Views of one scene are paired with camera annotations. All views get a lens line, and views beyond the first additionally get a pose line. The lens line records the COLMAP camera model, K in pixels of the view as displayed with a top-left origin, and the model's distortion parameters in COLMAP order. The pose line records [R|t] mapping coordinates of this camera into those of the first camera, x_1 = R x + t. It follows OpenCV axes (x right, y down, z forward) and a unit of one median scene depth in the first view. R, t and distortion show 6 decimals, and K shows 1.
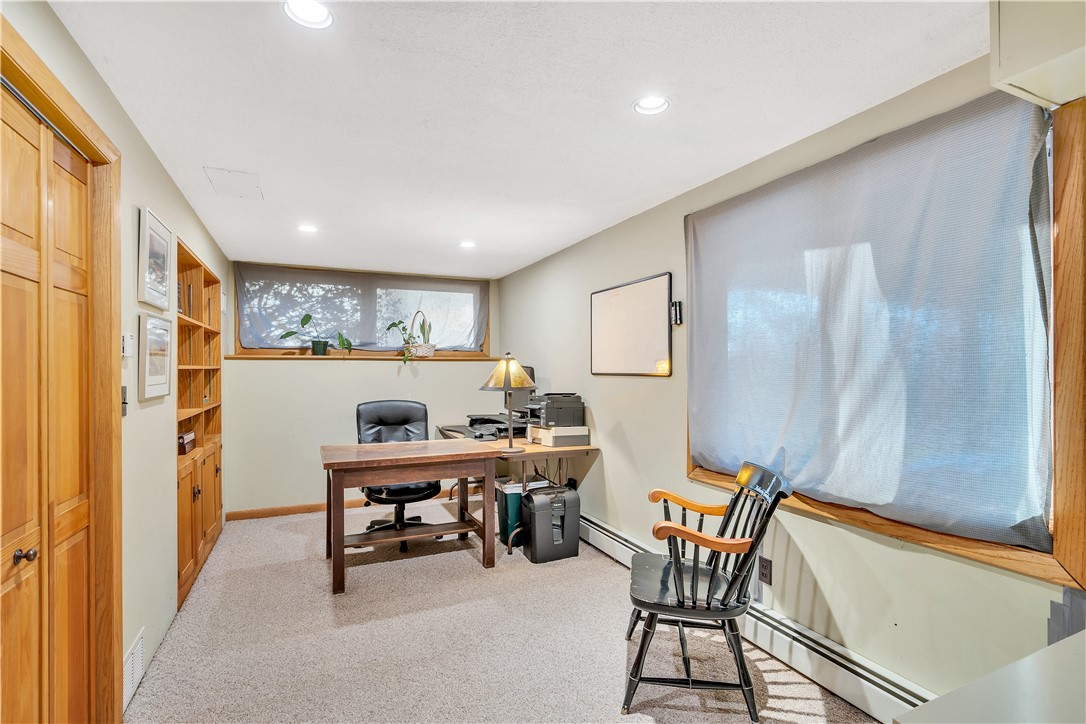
lens RADIAL K [[500.1, 0, 542.6], [0, 500.1, 366.1], [0, 0, 1]] dist [-0.002750, -0.000045]
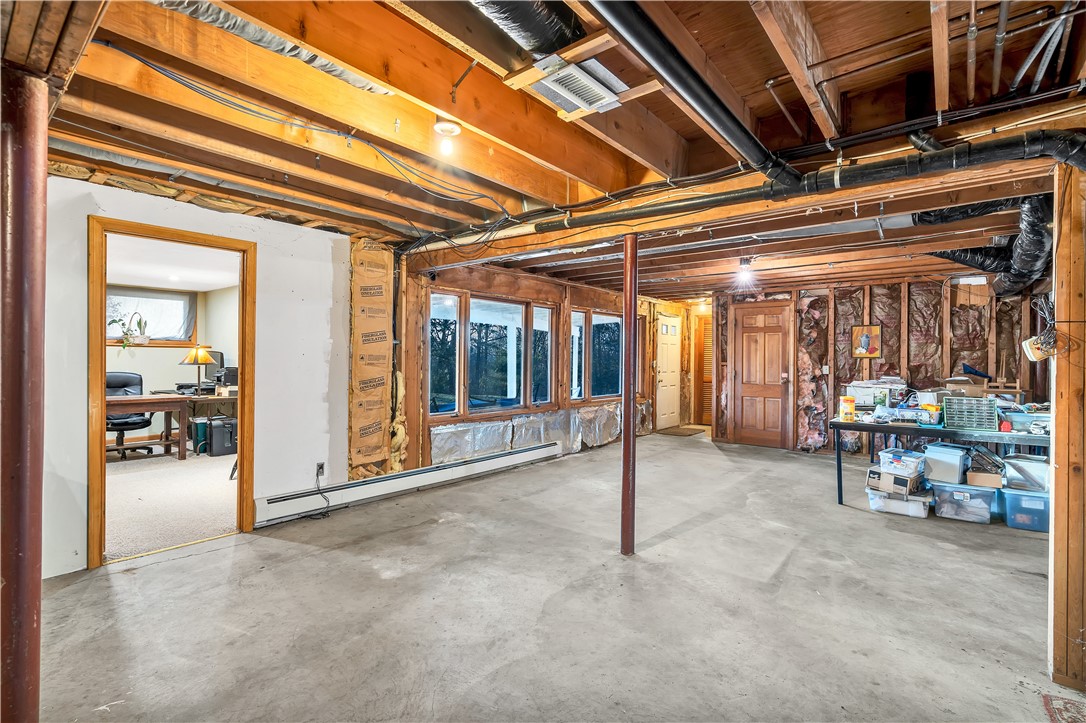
lens RADIAL K [[500.1, 0, 538.6], [0, 500.1, 357.0], [0, 0, 1]] dist [-0.002750, -0.000045]
pose [[0.903806, 0.013700, 0.427724, 0.193051], [-0.014441, 0.999895, -0.001510, 0.004619], [-0.427699, -0.004812, 0.903908, -0.822944]]
